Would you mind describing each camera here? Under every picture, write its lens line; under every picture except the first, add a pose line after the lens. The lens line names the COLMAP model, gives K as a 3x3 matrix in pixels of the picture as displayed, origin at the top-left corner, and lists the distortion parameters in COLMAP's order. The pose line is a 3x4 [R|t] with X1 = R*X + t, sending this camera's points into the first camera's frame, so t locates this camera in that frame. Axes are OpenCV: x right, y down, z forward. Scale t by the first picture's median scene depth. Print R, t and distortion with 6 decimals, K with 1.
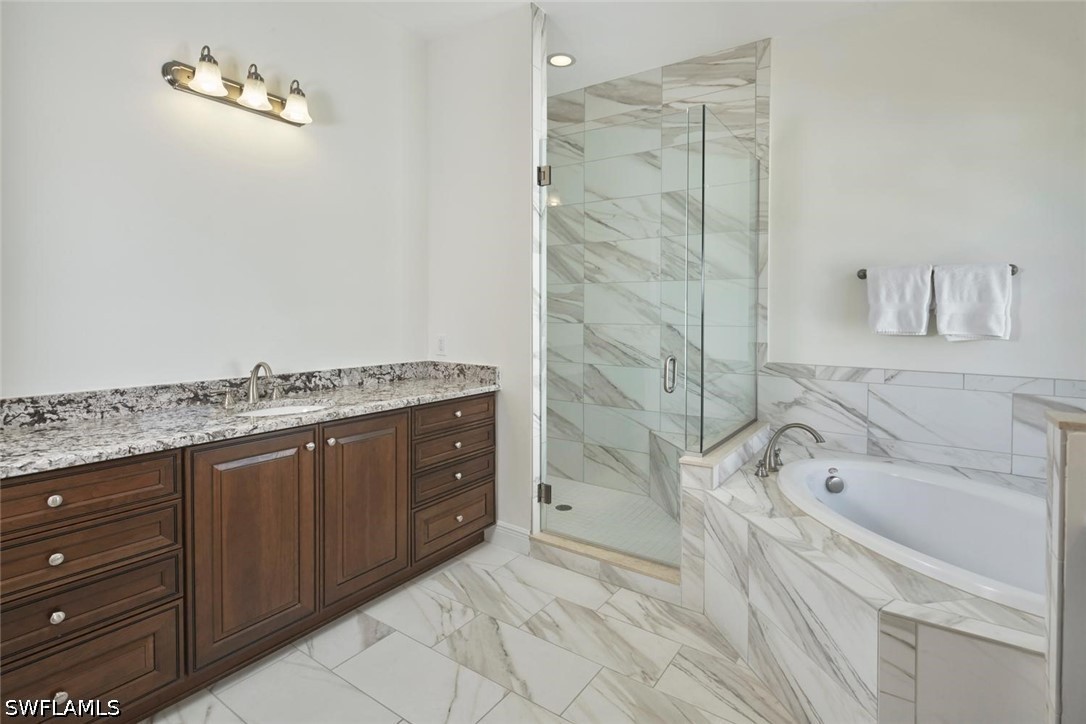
lens RADIAL K [[533.9, 0, 552.7], [0, 533.9, 323.7], [0, 0, 1]] dist [0.001430, -0.004385]
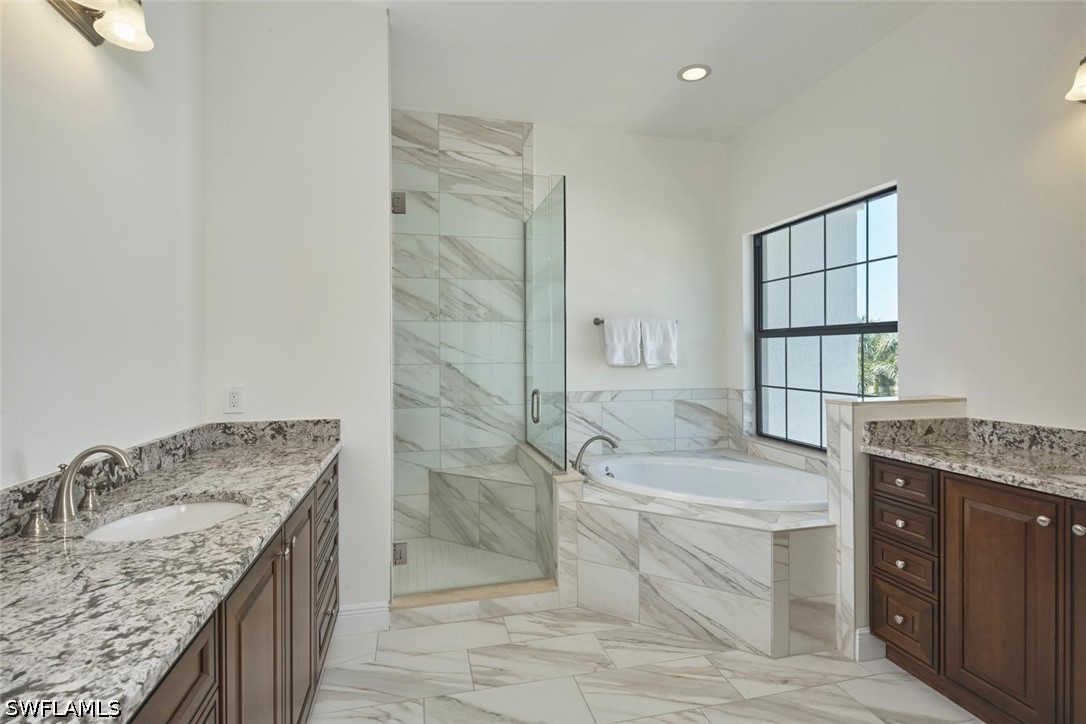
lens RADIAL K [[533.9, 0, 542.7], [0, 533.9, 352.5], [0, 0, 1]] dist [0.001430, -0.004385]
pose [[0.659860, -0.011960, 0.751294, -0.518967], [0.027371, 0.999592, -0.008126, -0.007423], [-0.750890, 0.025926, 0.659918, 0.212621]]
